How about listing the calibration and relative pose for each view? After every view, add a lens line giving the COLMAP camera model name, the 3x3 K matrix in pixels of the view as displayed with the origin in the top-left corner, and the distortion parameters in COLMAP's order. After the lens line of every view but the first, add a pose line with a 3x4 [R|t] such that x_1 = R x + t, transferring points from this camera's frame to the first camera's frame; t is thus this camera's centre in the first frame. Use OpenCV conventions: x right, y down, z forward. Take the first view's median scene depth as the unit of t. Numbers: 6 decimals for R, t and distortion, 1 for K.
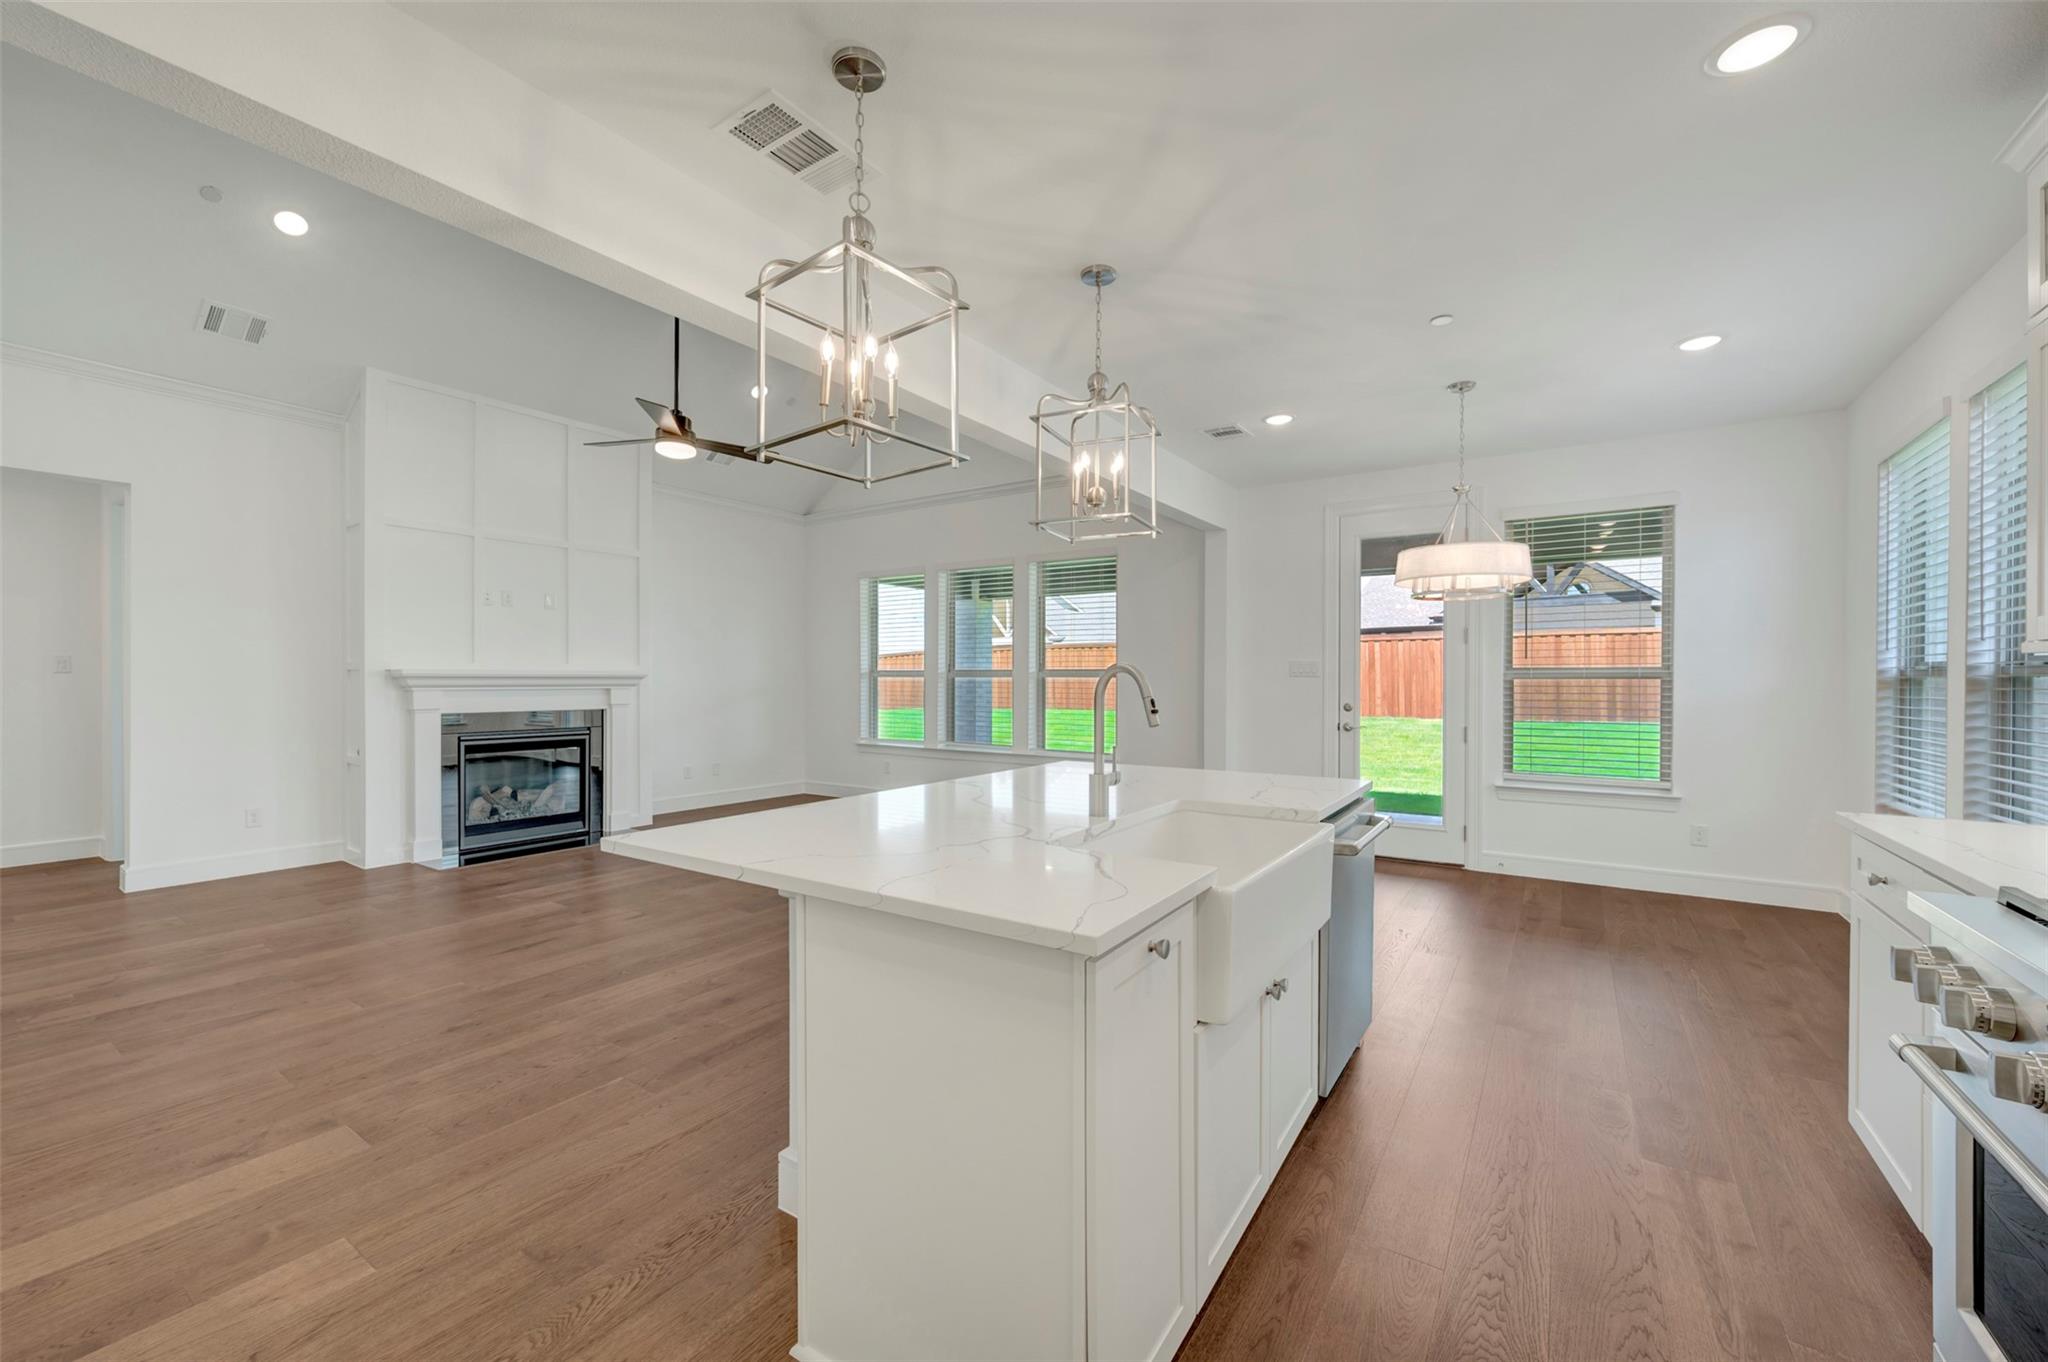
lens RADIAL K [[808.7, 0, 1021.7], [0, 808.7, 685.5], [0, 0, 1]] dist [0.000151, -0.000010]
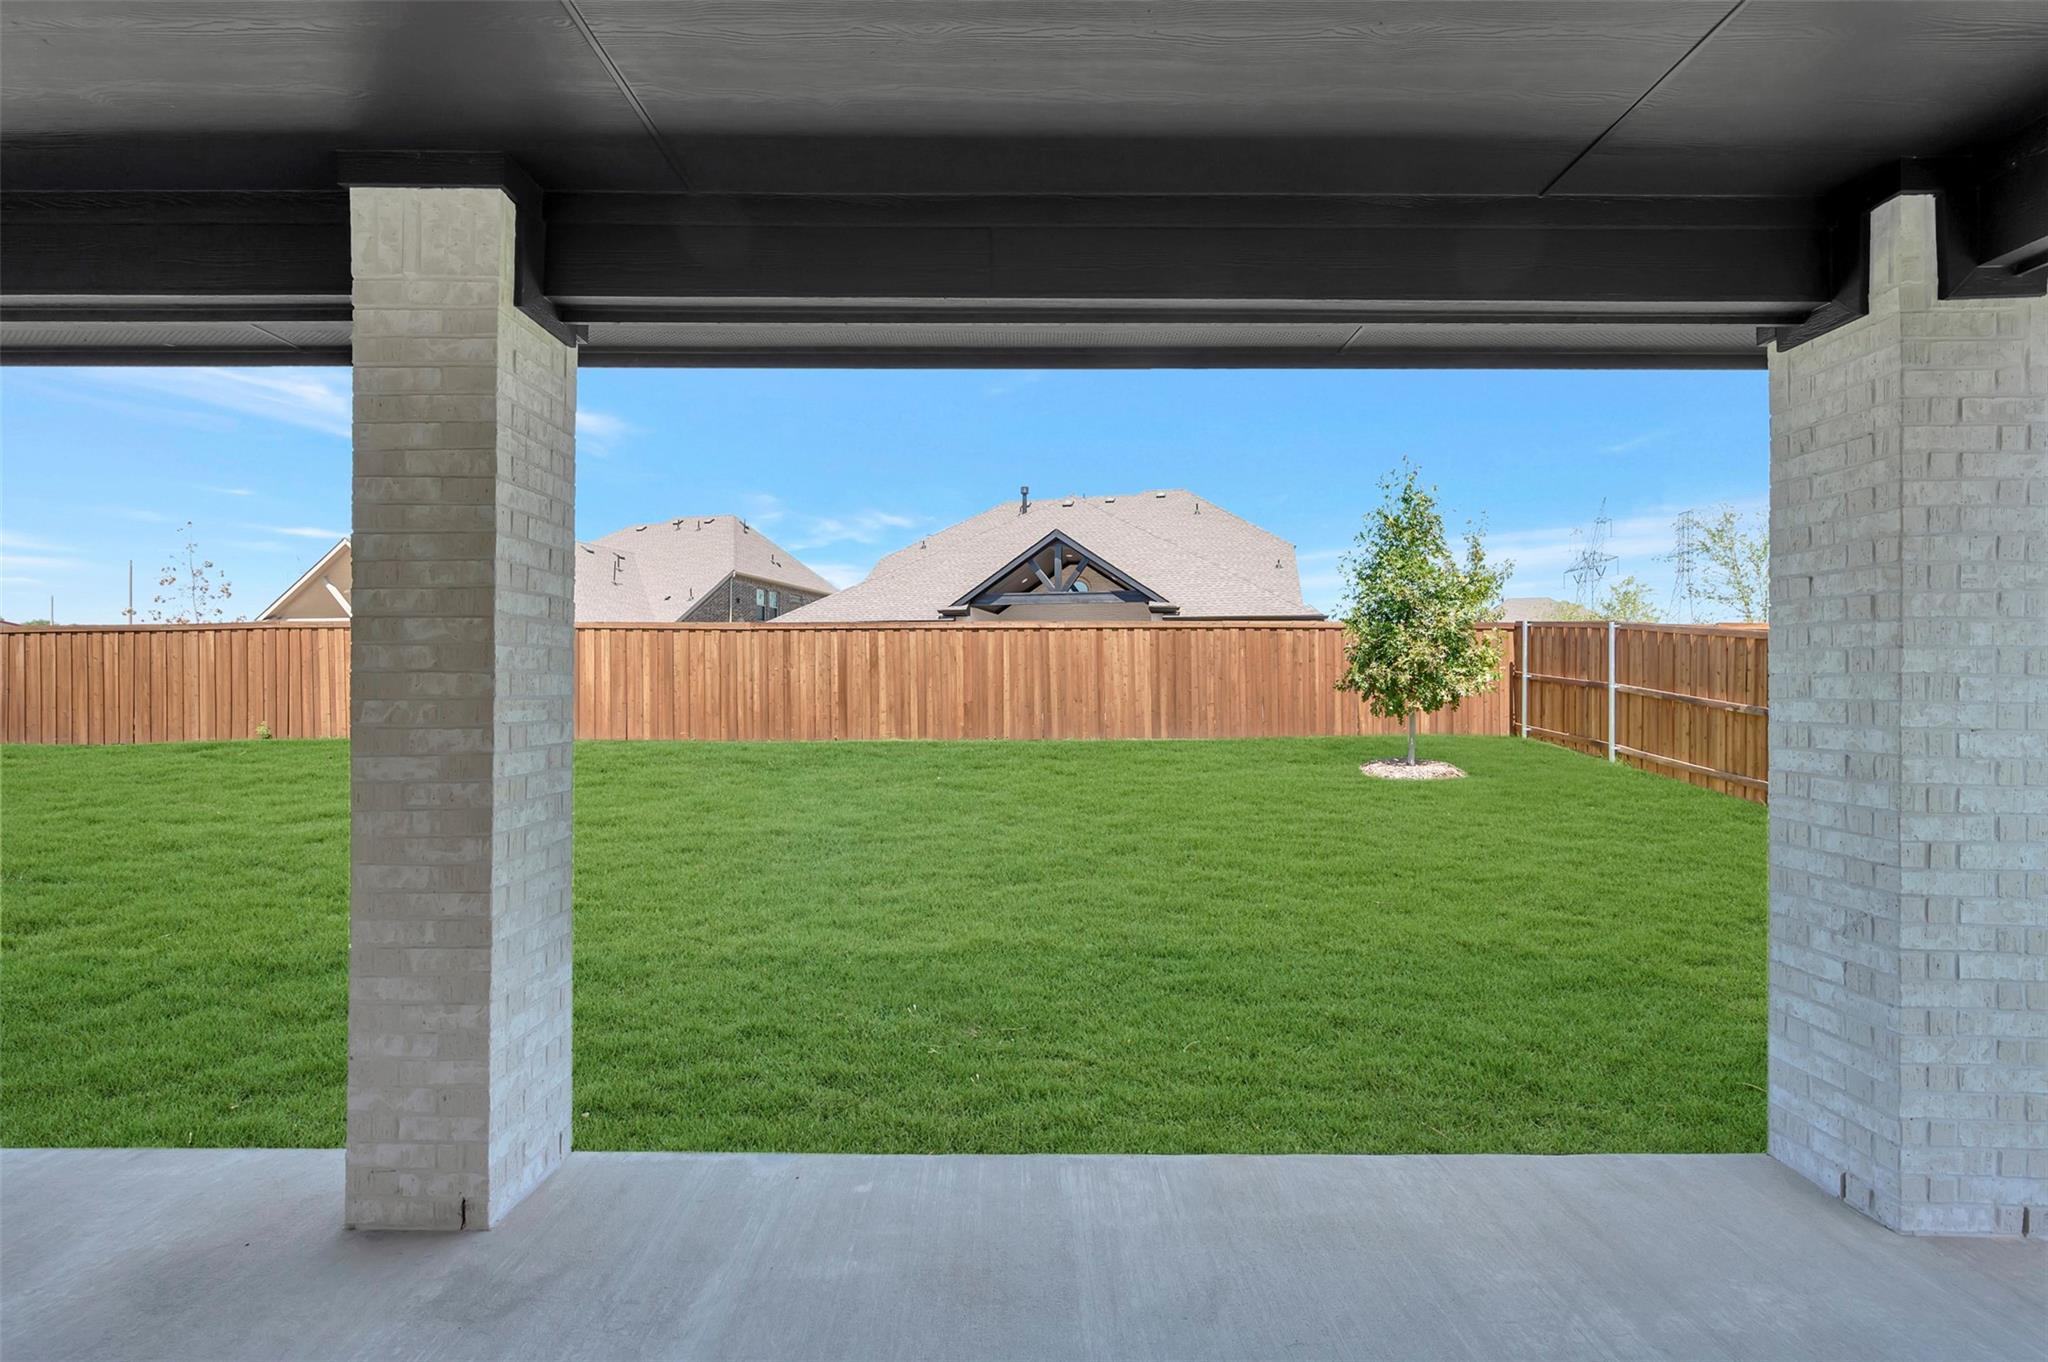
lens RADIAL K [[808.7, 0, 1015.5], [0, 808.7, 681.5], [0, 0, 1]] dist [0.000151, -0.000010]
pose [[0.834930, 0.002307, 0.550352, 0.463252], [0.001509, 0.999978, -0.006482, -0.017407], [-0.550355, 0.006243, 0.834908, 1.077425]]
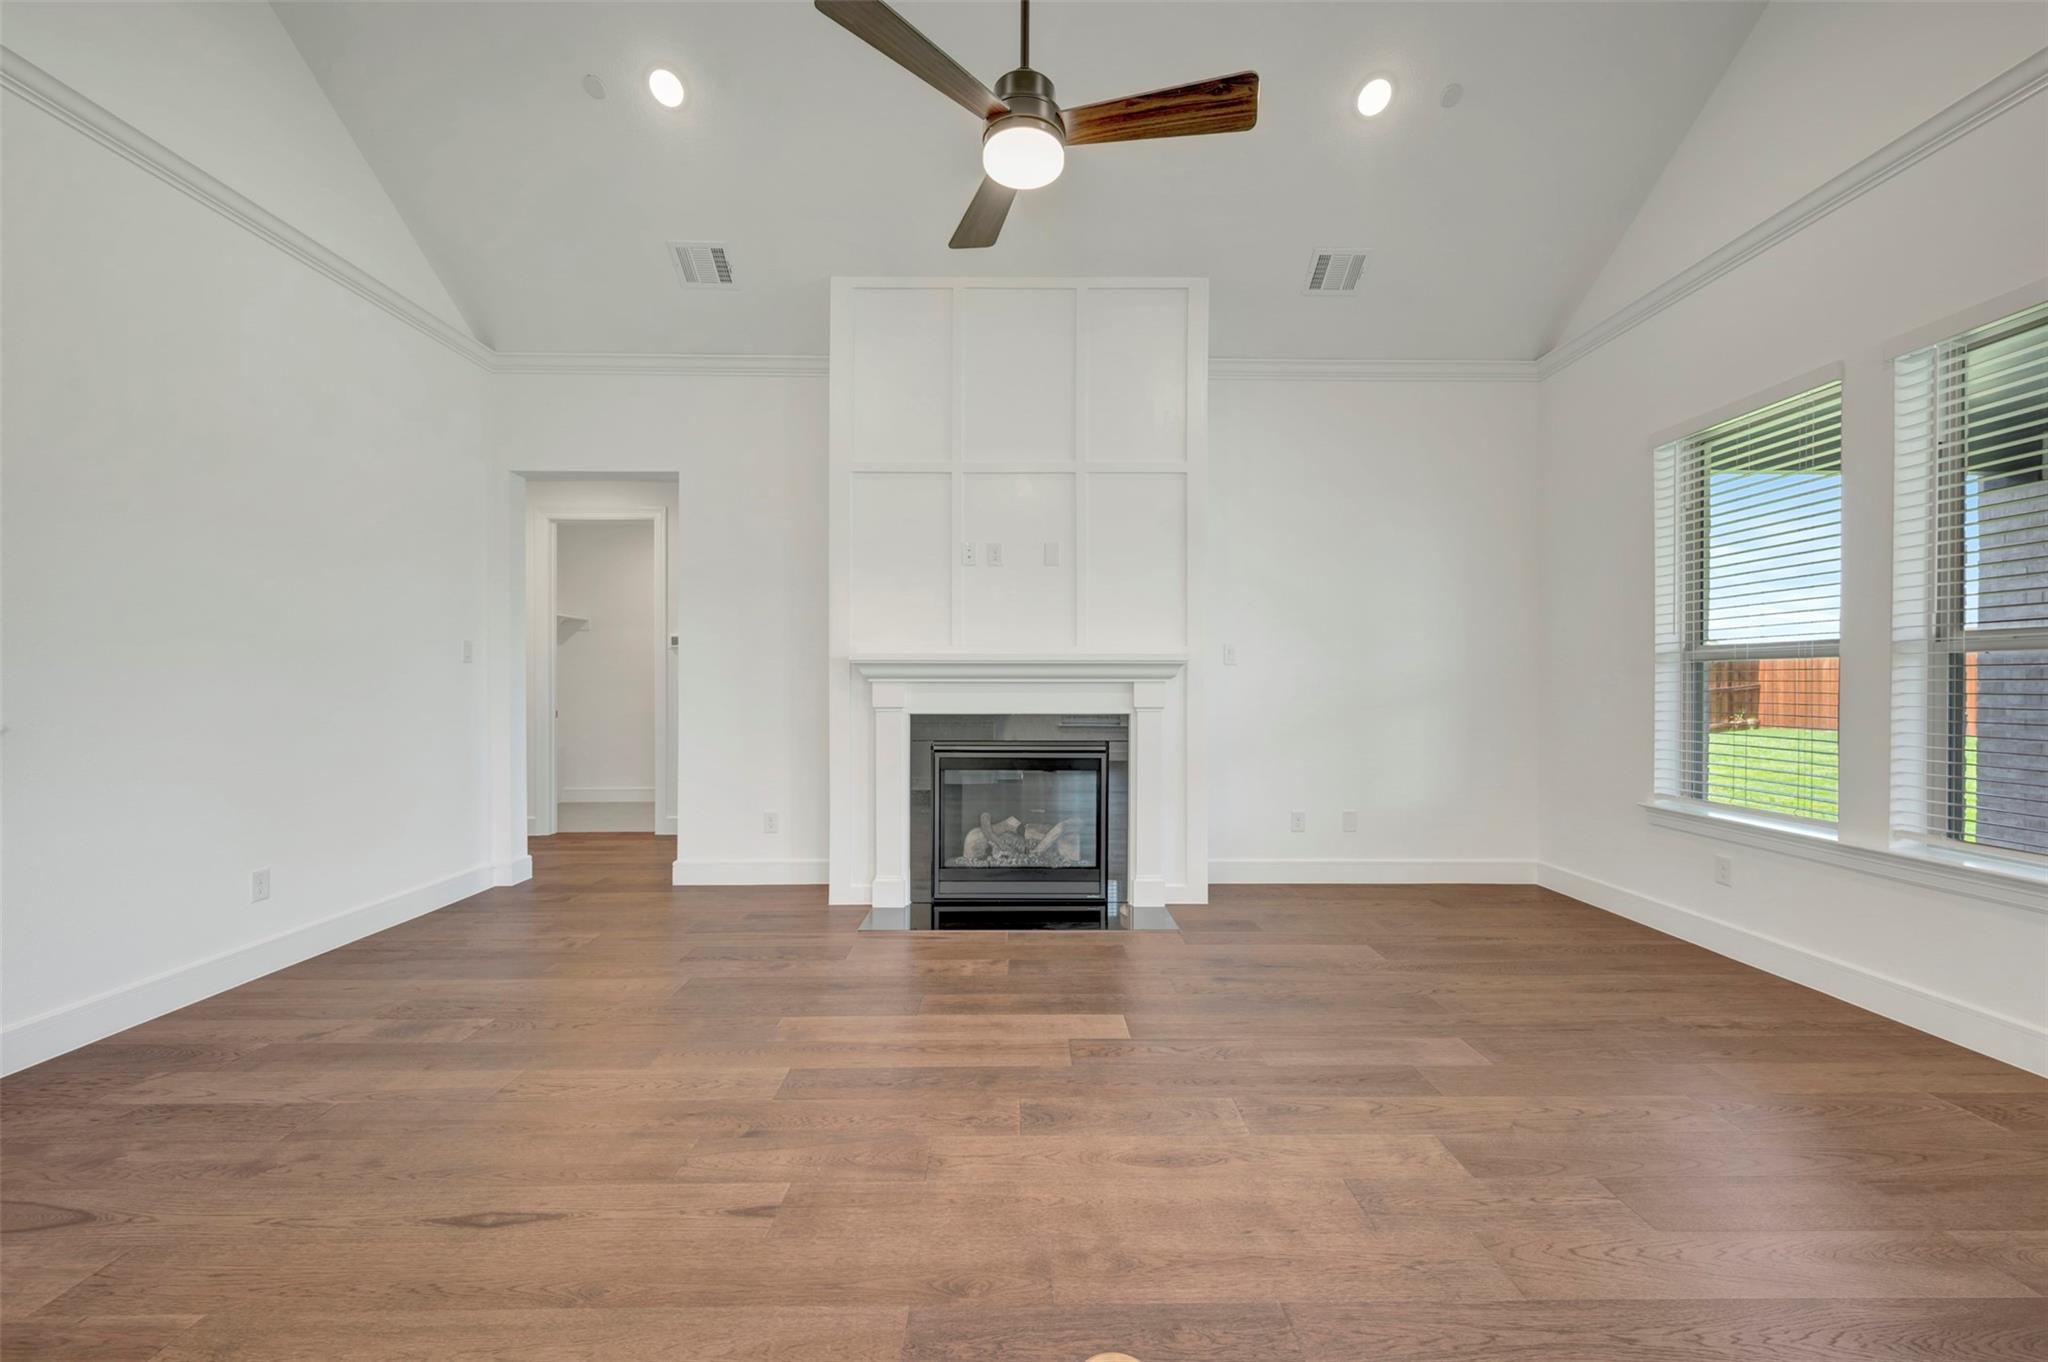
lens RADIAL K [[808.7, 0, 1029.8], [0, 808.7, 687.3], [0, 0, 1]] dist [0.000151, -0.000010]
pose [[0.576506, 0.002689, -0.817088, -0.039024], [-0.006354, 0.999979, -0.001193, 0.010544], [0.817068, 0.005879, 0.576511, 0.642018]]
